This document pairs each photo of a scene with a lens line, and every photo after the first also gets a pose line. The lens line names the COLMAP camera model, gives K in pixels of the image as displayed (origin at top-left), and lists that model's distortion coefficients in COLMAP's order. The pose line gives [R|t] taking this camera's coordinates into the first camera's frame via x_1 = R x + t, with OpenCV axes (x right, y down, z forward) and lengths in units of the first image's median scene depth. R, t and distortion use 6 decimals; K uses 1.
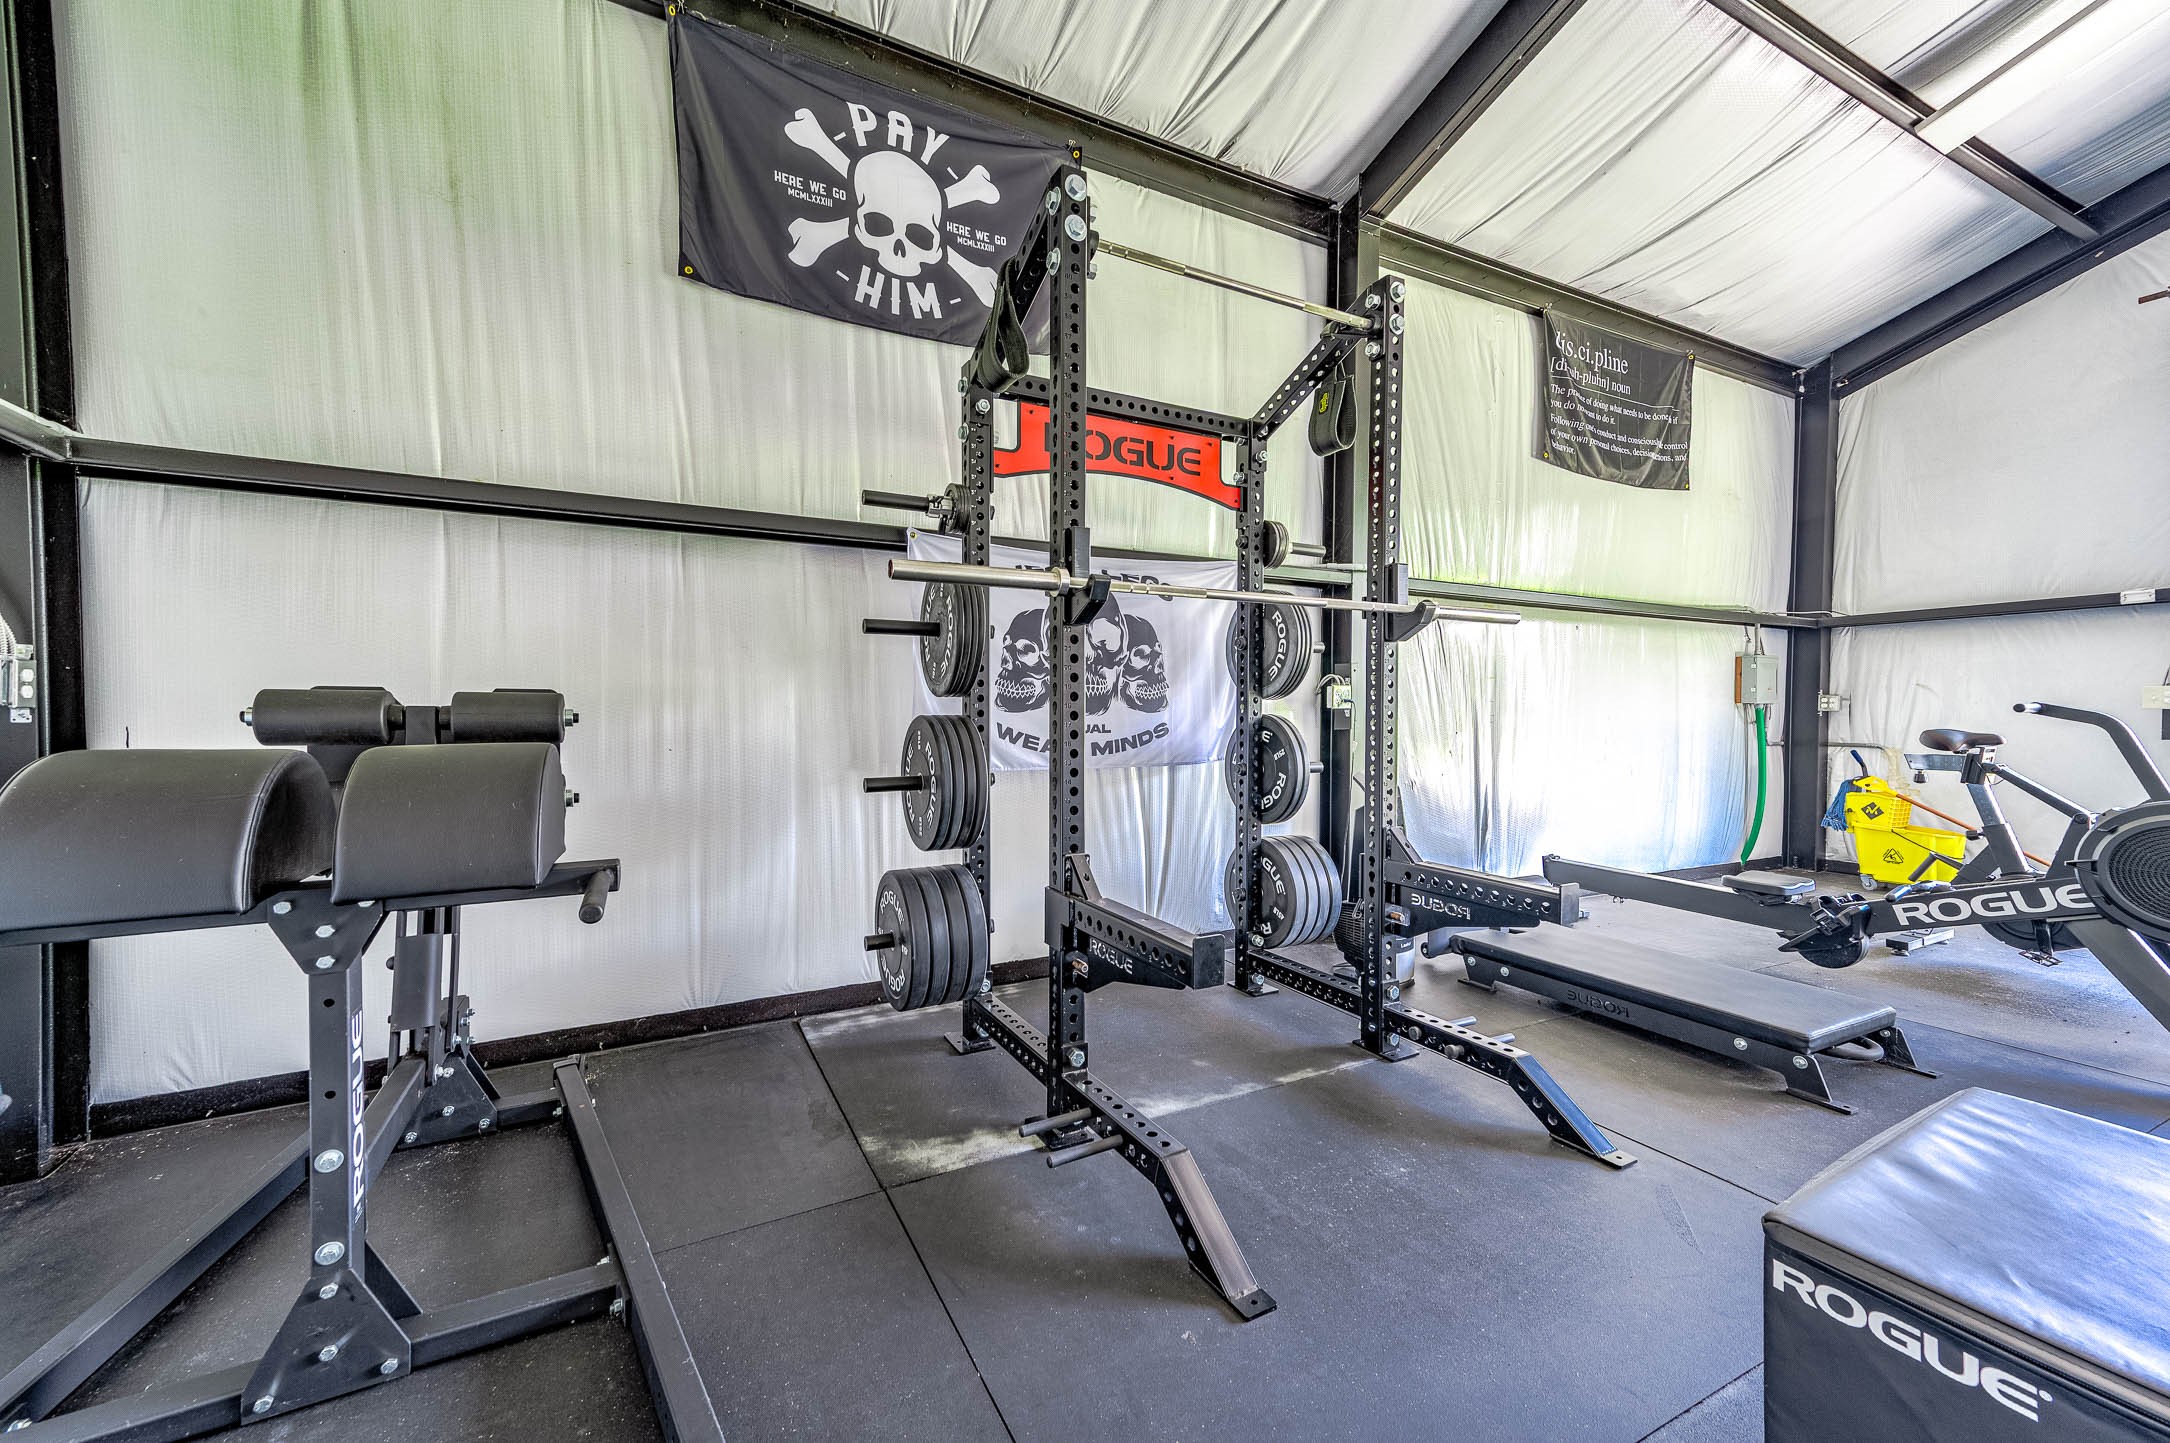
lens RADIAL K [[859.2, 0, 1086.3], [0, 859.2, 729.2], [0, 0, 1]] dist [0.026303, 0.000777]
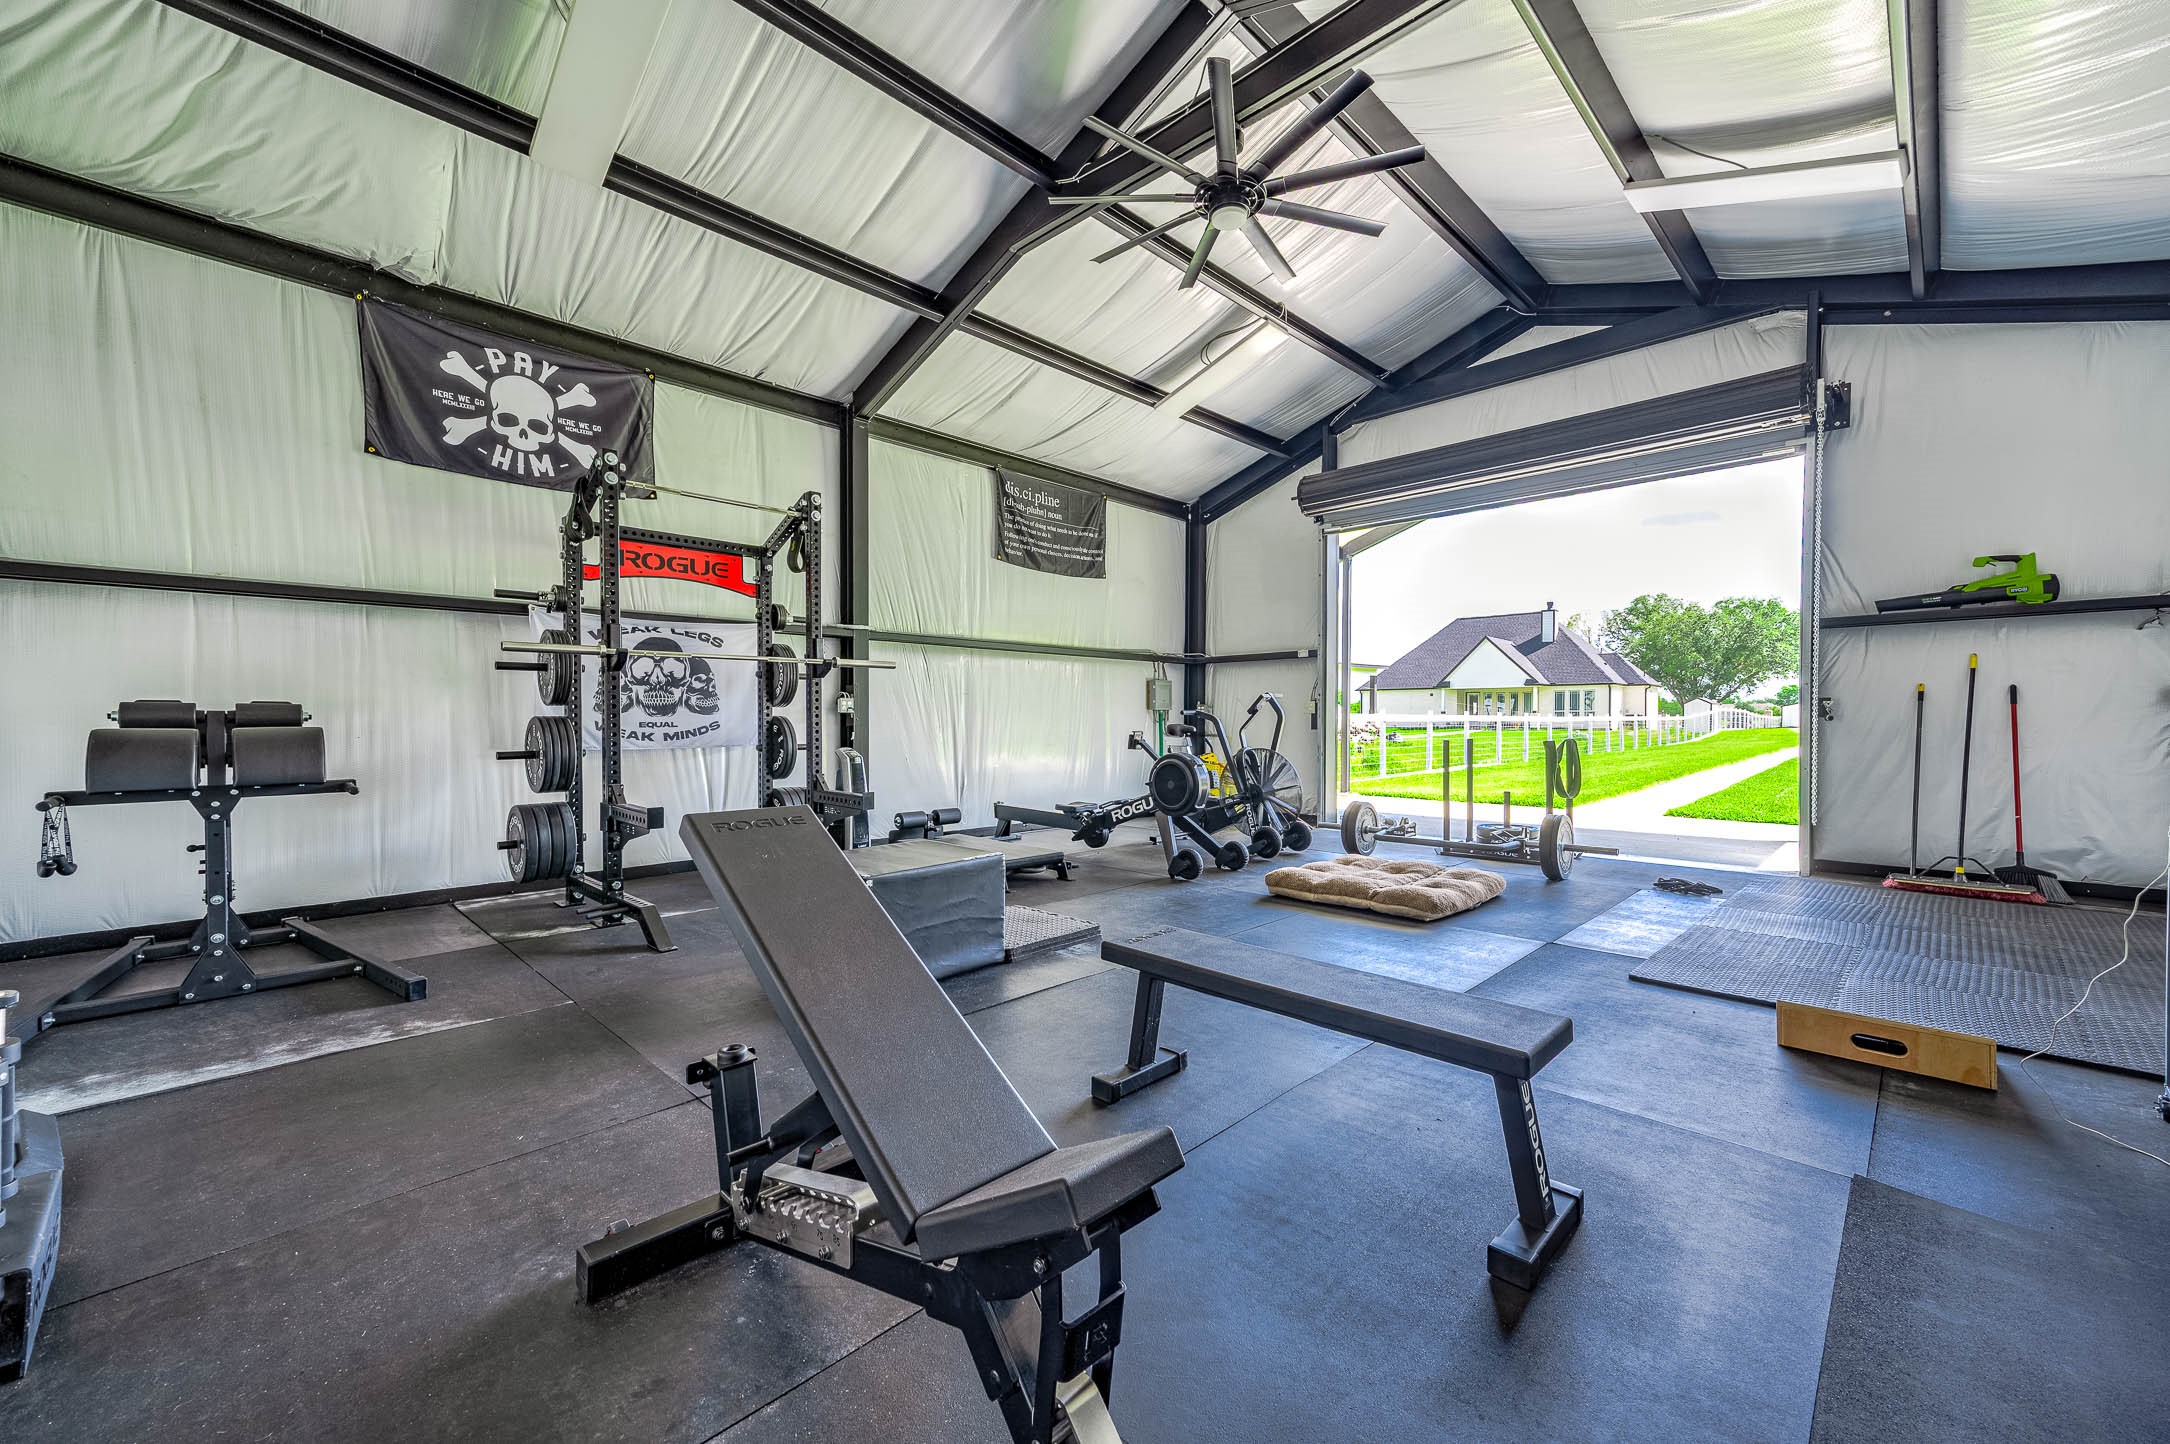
lens RADIAL K [[859.2, 0, 1085.1], [0, 859.2, 731.1], [0, 0, 1]] dist [0.026303, 0.000777]
pose [[0.954685, -0.005375, 0.297568, 0.315885], [0.006167, 0.999980, -0.001721, 0.022239], [-0.297553, 0.003478, 0.954699, -0.921597]]
